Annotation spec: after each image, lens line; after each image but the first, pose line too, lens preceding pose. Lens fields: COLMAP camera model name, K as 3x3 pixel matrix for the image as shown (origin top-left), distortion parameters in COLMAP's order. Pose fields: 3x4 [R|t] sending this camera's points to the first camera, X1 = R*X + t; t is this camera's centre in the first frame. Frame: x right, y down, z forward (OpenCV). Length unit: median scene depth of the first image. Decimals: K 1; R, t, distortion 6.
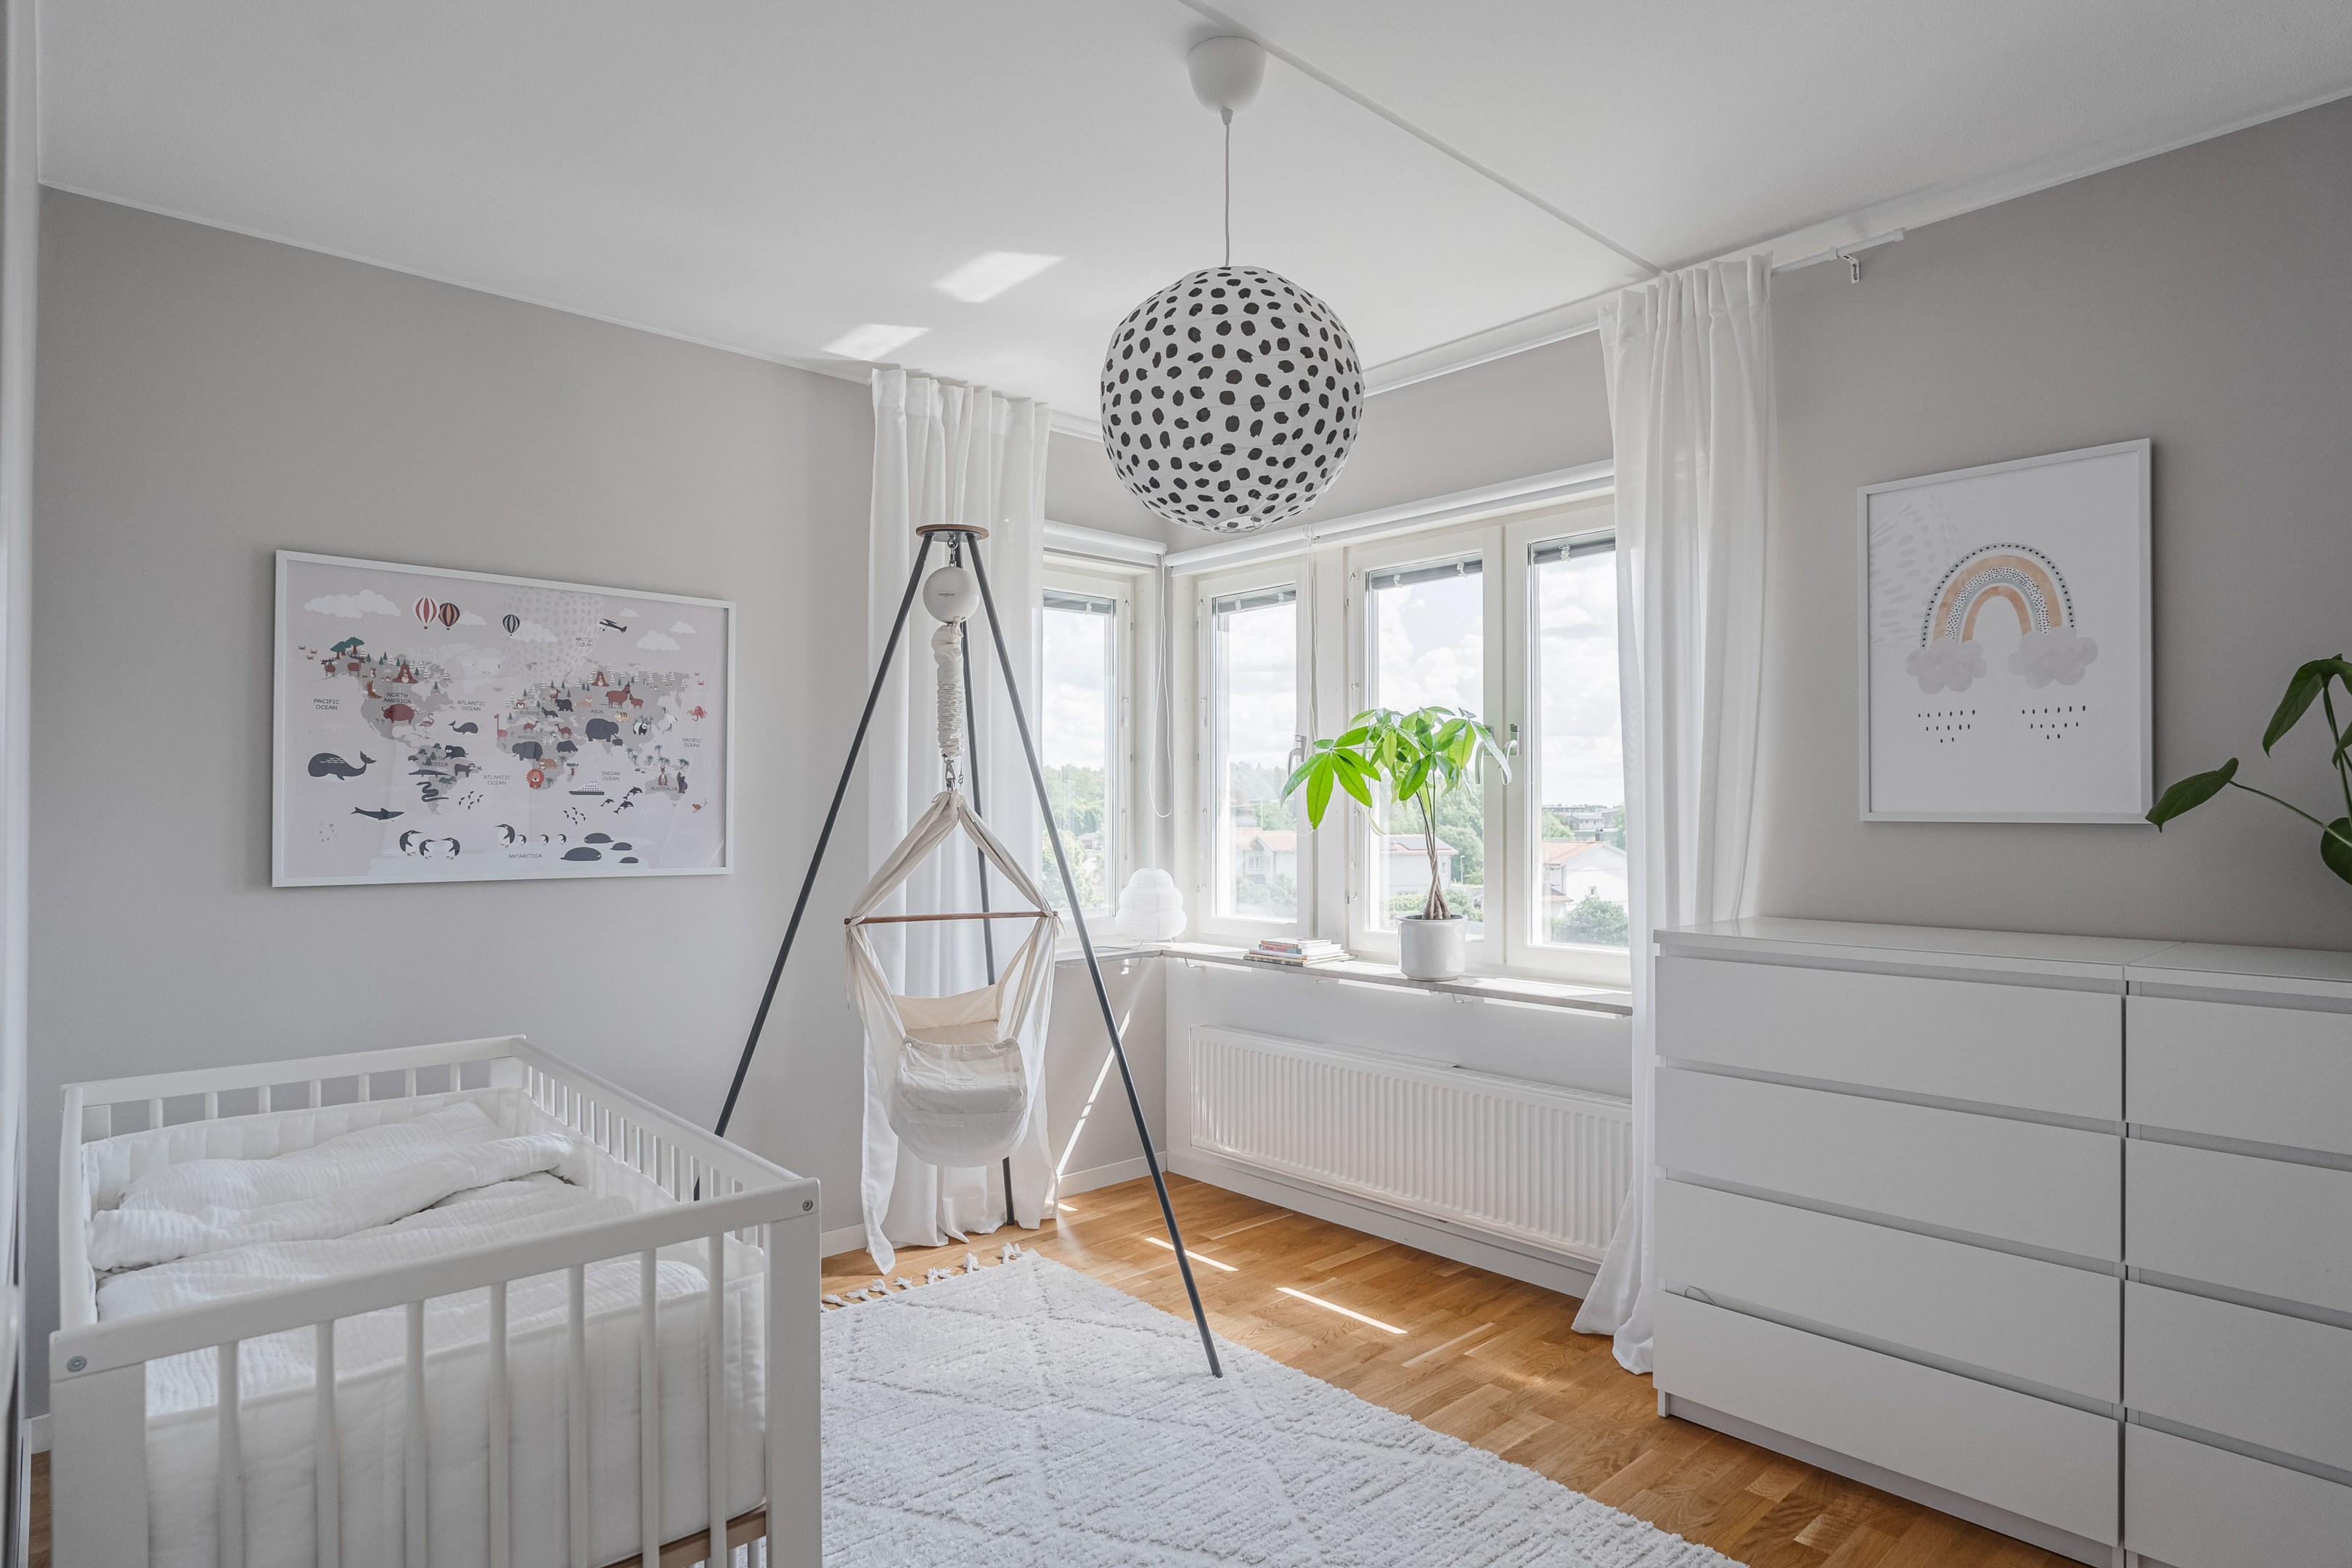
lens RADIAL K [[1303.1, 0, 1167.3], [0, 1303.1, 781.9], [0, 0, 1]] dist [-0.004900, 0.003604]
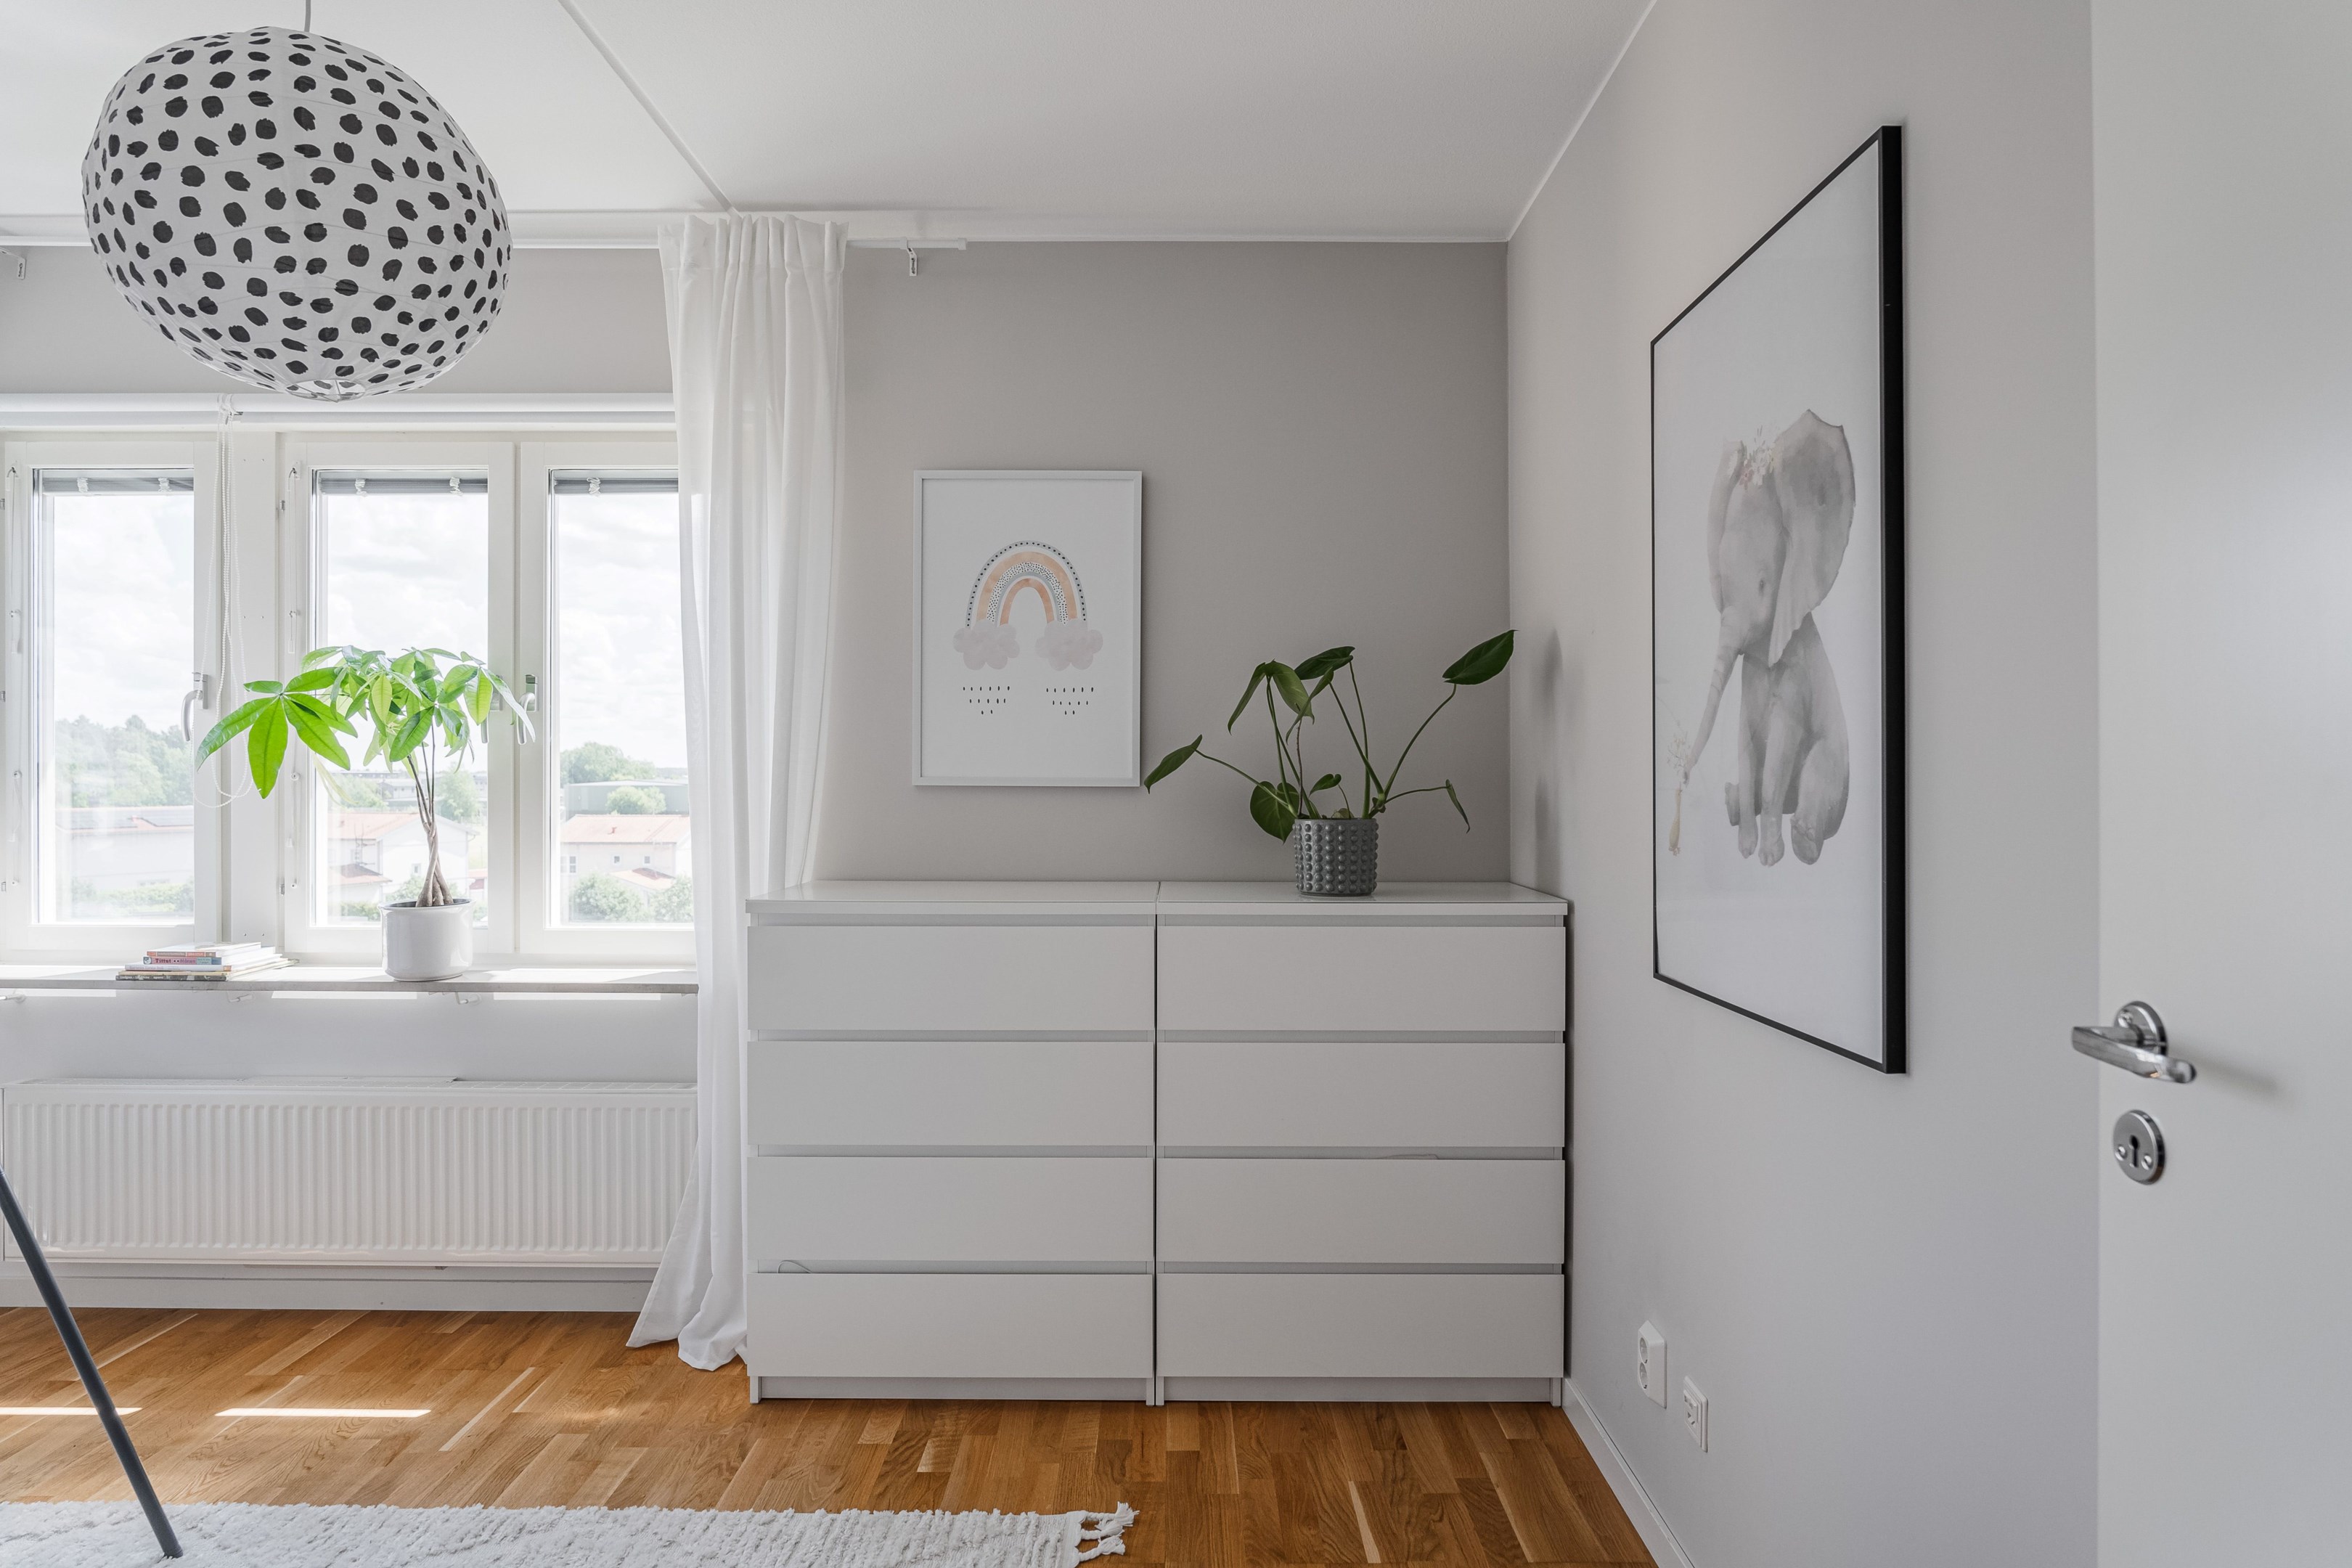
lens RADIAL K [[1376.8, 0, 1173.0], [0, 1376.8, 763.2], [0, 0, 1]] dist [-0.001594, 0.001394]
pose [[0.677623, 0.009058, 0.735353, -0.149916], [-0.018185, 0.999825, 0.004443, 0.003352], [-0.735184, -0.016383, 0.677669, 0.082023]]
